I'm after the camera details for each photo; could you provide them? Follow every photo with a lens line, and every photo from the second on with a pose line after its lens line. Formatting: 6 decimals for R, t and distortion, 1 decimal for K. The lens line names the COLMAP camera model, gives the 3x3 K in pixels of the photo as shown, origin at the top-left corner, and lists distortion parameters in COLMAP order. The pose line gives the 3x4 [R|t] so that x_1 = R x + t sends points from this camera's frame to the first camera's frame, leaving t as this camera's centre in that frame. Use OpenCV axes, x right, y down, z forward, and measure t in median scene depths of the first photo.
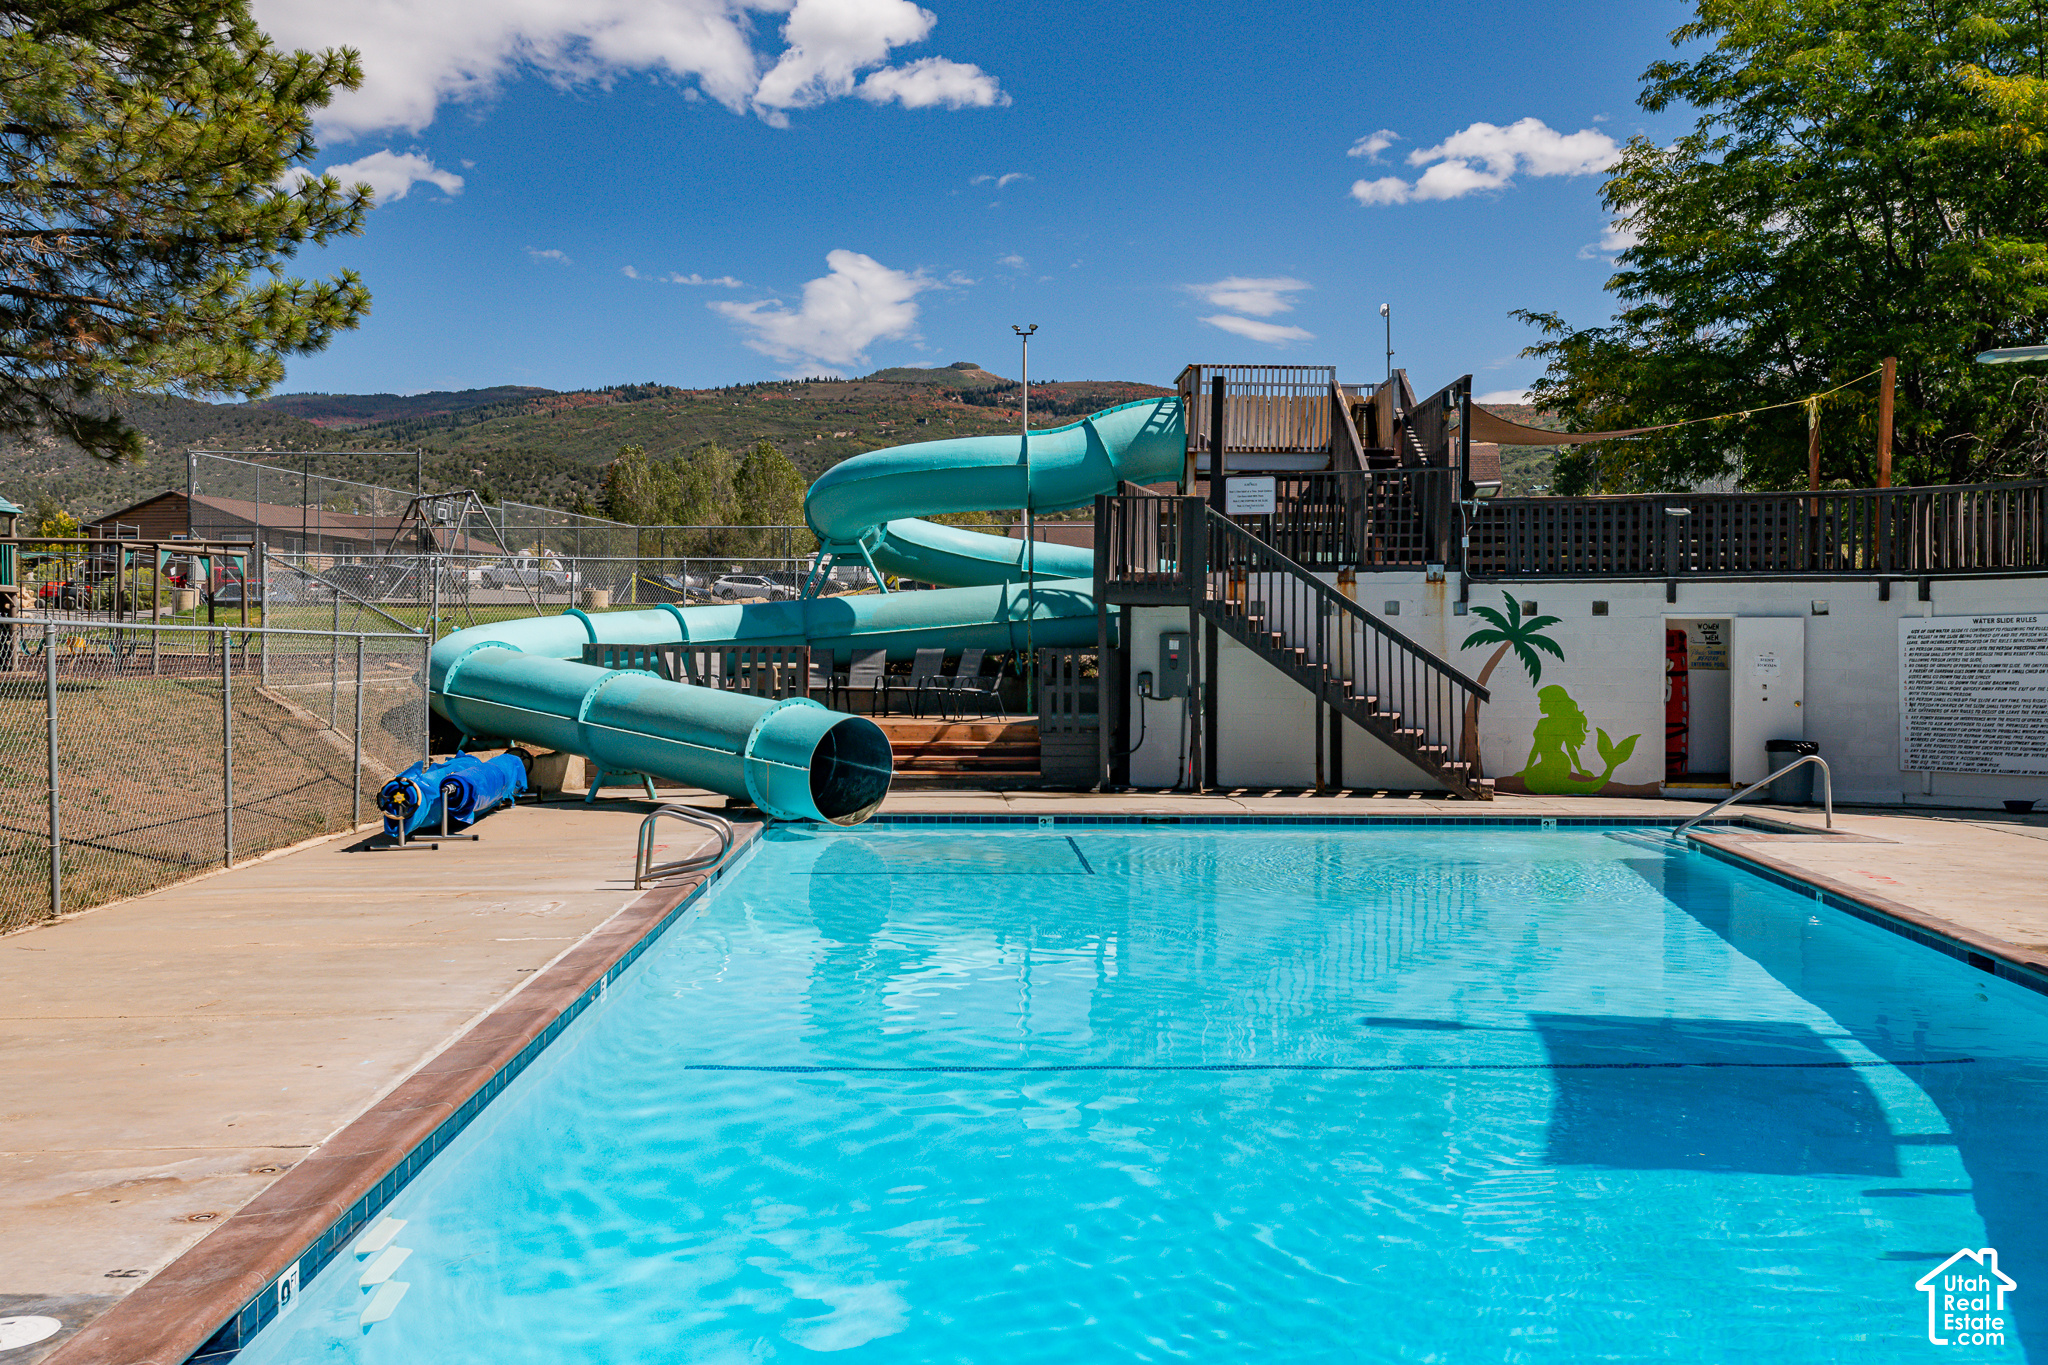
lens RADIAL K [[1948.4, 0, 1017.7], [0, 1948.4, 678.4], [0, 0, 1]] dist [0.040539, 0.000000]
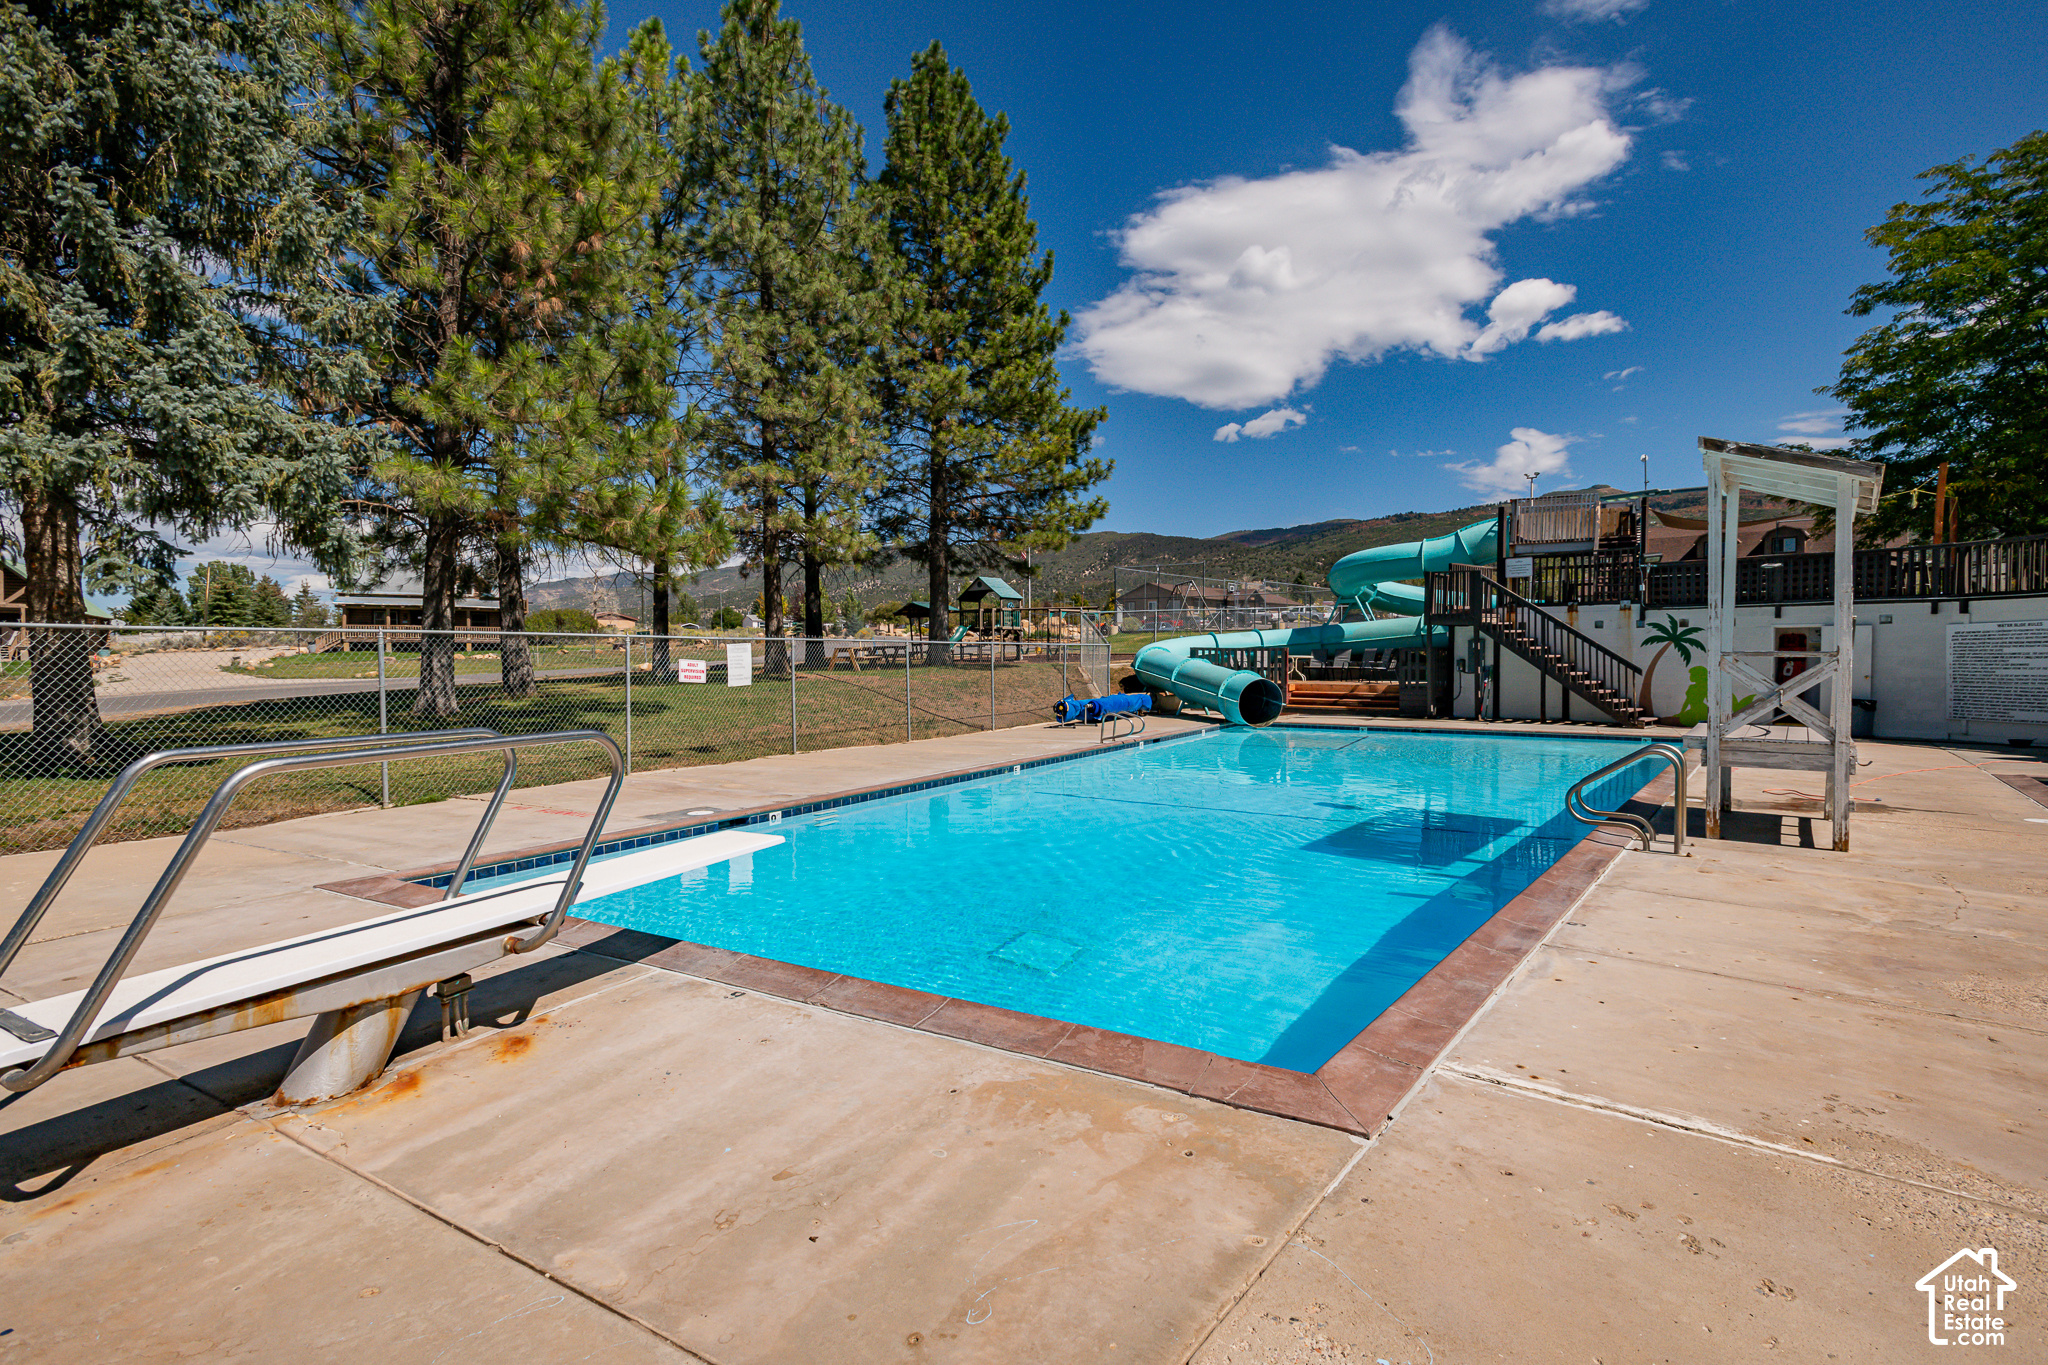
lens RADIAL K [[968.7, 0, 1033.4], [0, 968.7, 674.2], [0, 0, 1]] dist [0.000144, 0.001558]
pose [[0.847665, 0.005720, -0.530501, 0.226855], [-0.000175, 0.999945, 0.010501, 0.001751], [0.530532, -0.008809, 0.847619, -0.068722]]
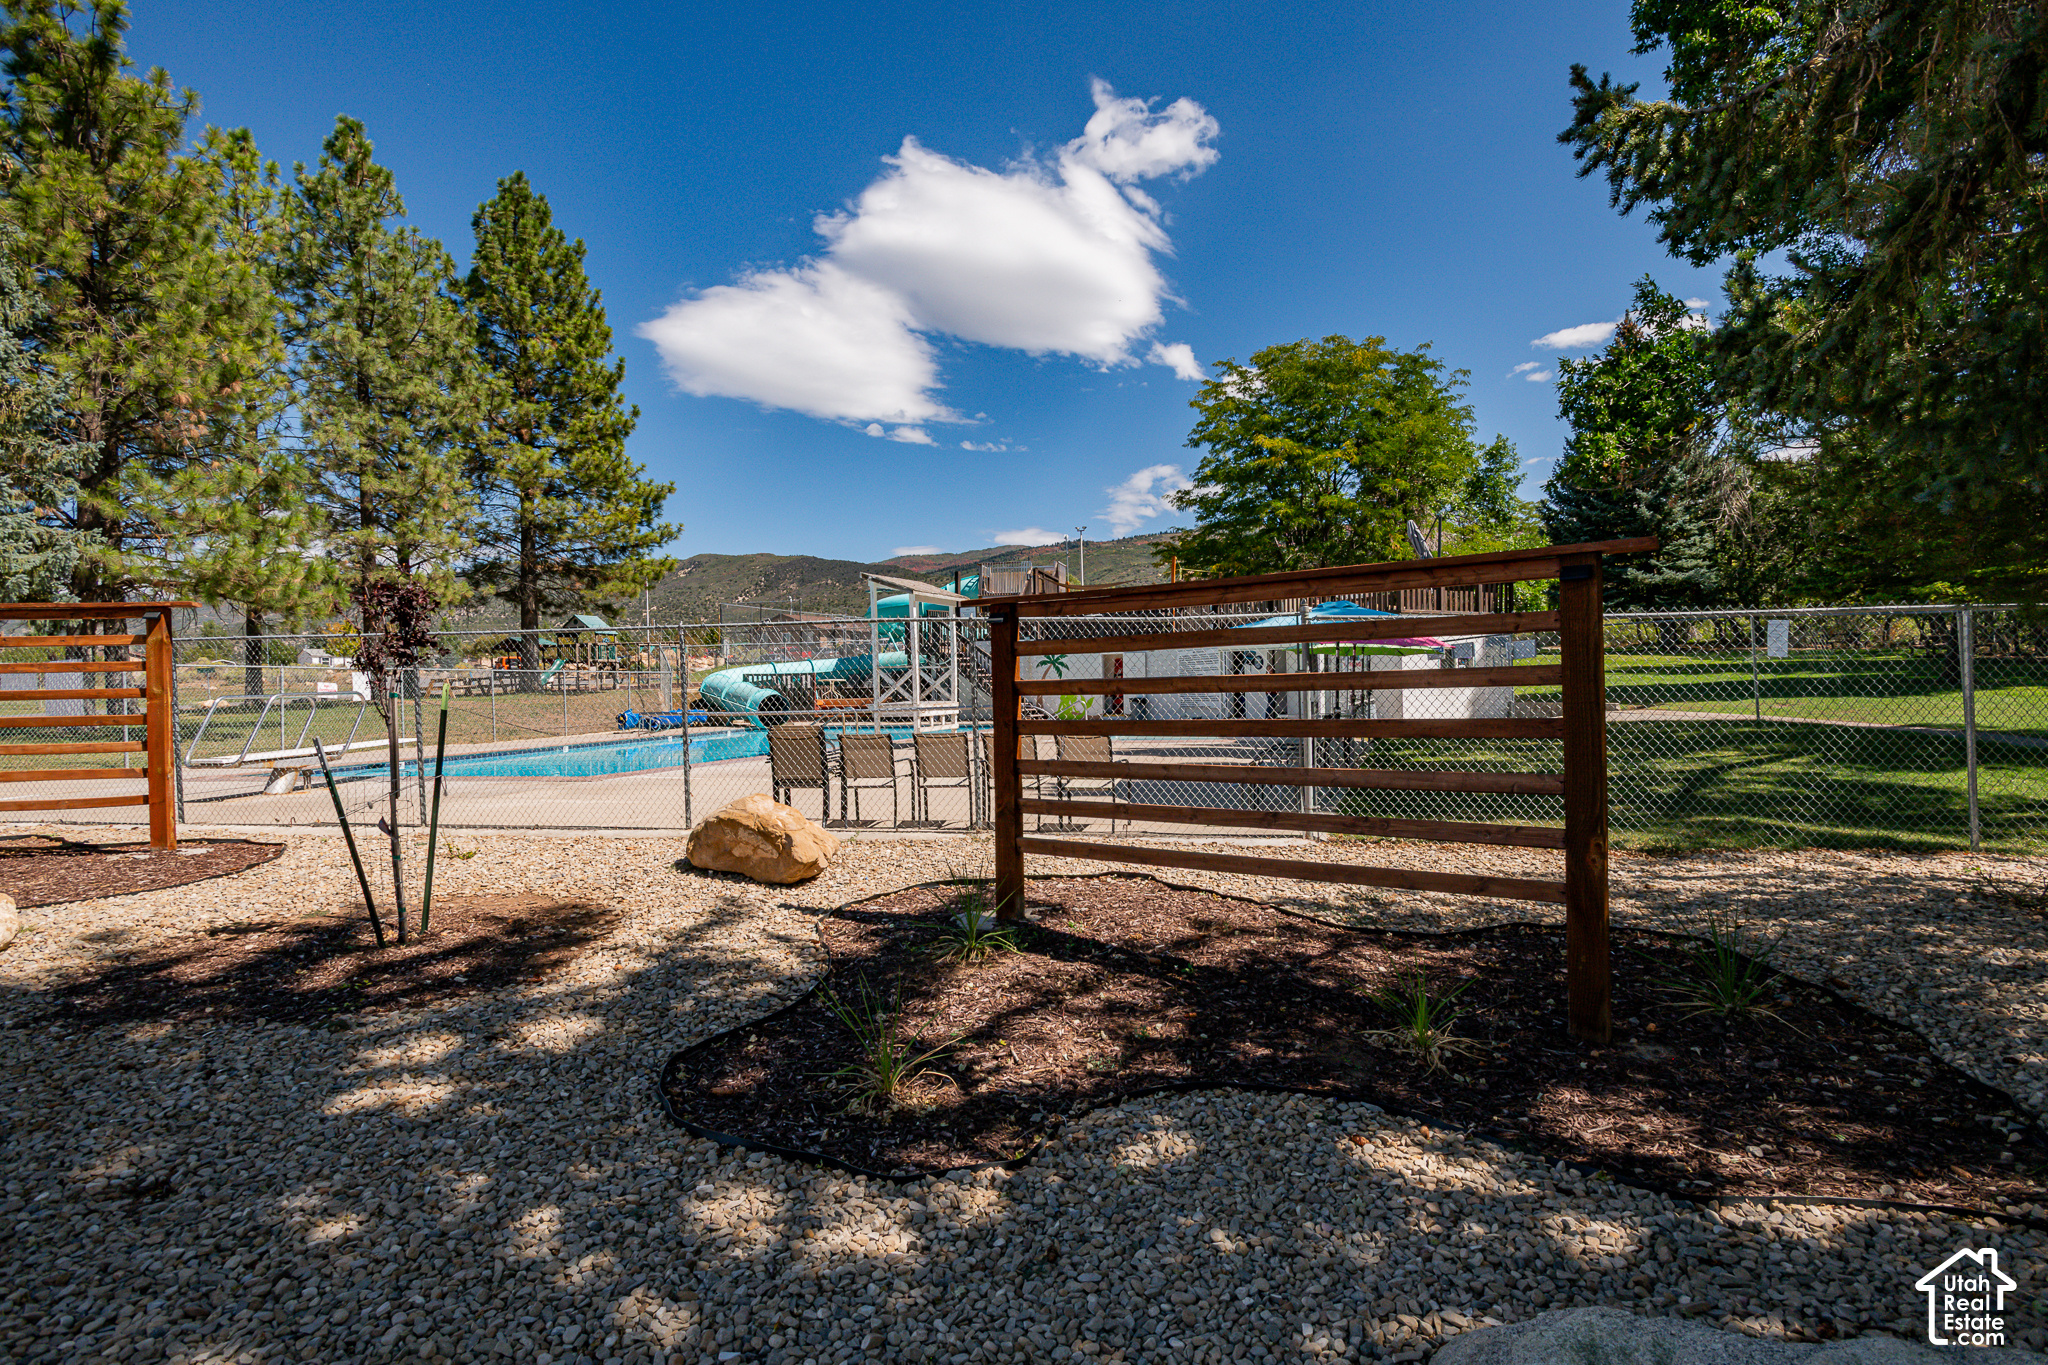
lens RADIAL K [[1044.8, 0, 1037.3], [0, 1044.8, 685.6], [0, 0, 1]] dist [-0.008818, 0.003608]
pose [[0.973445, -0.023570, -0.227703, 0.570790], [0.022443, 0.999720, -0.007539, 0.021906], [0.227817, 0.002228, 0.973701, -0.442400]]
